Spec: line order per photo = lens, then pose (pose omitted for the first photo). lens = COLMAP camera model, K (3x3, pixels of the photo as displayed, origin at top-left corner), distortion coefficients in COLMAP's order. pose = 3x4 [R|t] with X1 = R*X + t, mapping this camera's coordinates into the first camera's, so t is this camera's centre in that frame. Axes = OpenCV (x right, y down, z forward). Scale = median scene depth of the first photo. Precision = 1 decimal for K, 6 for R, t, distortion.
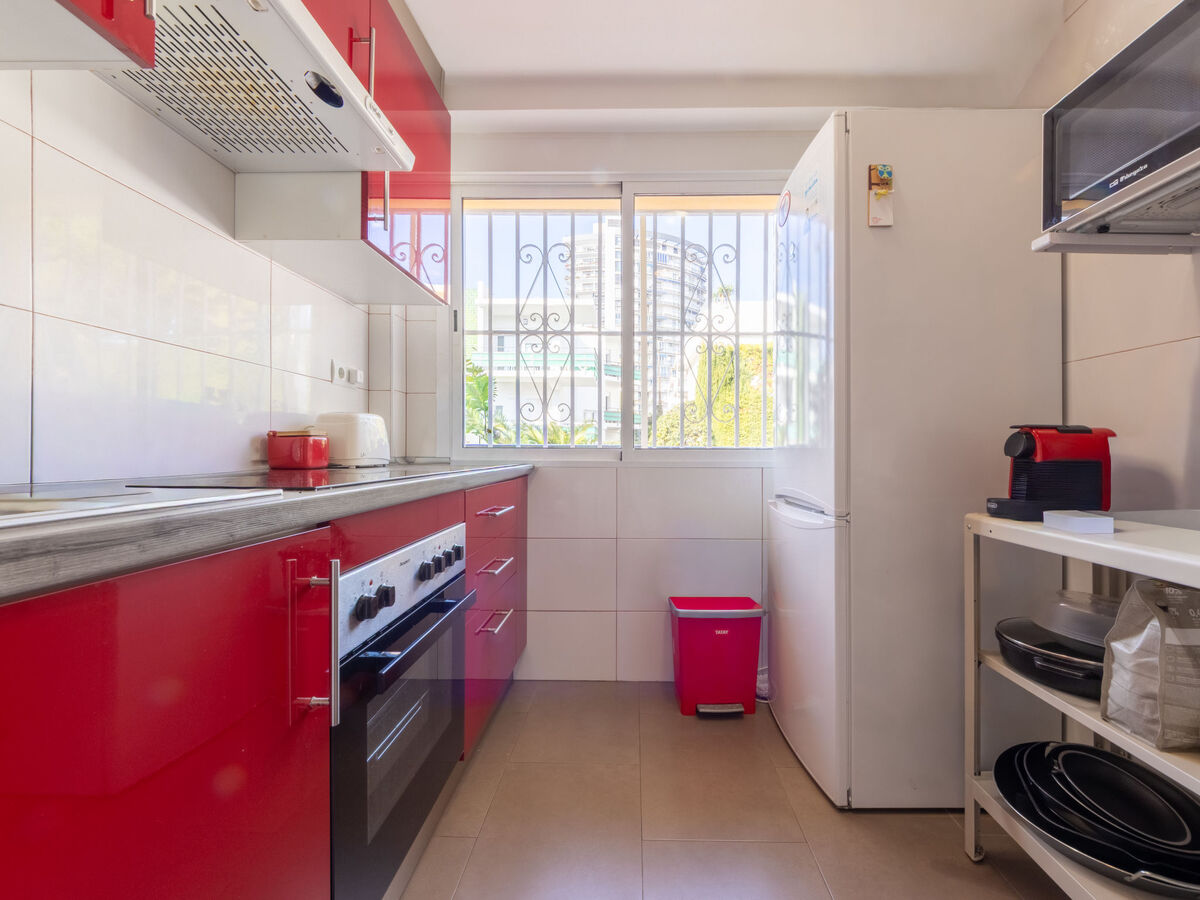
lens RADIAL K [[523.0, 0, 626.3], [0, 523.0, 458.7], [0, 0, 1]] dist [0.013865, -0.012870]
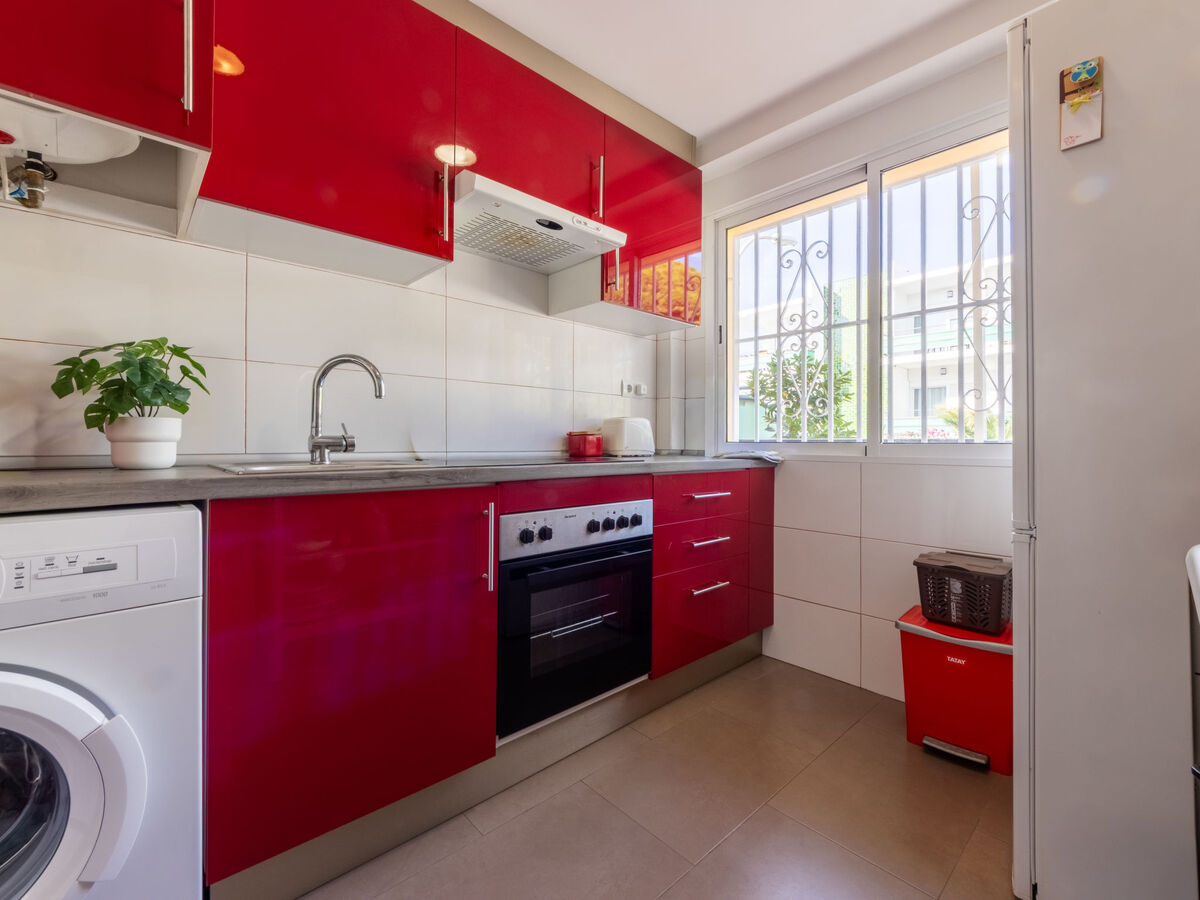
lens RADIAL K [[519.3, 0, 600.0], [0, 519.3, 450.0], [0, 0, 1]] dist [0.012064, -0.012350]
pose [[0.685256, 0.010327, -0.728229, 0.385092], [-0.013780, 0.999904, 0.001212, -0.001112], [0.728172, 0.009204, 0.685333, 0.003277]]
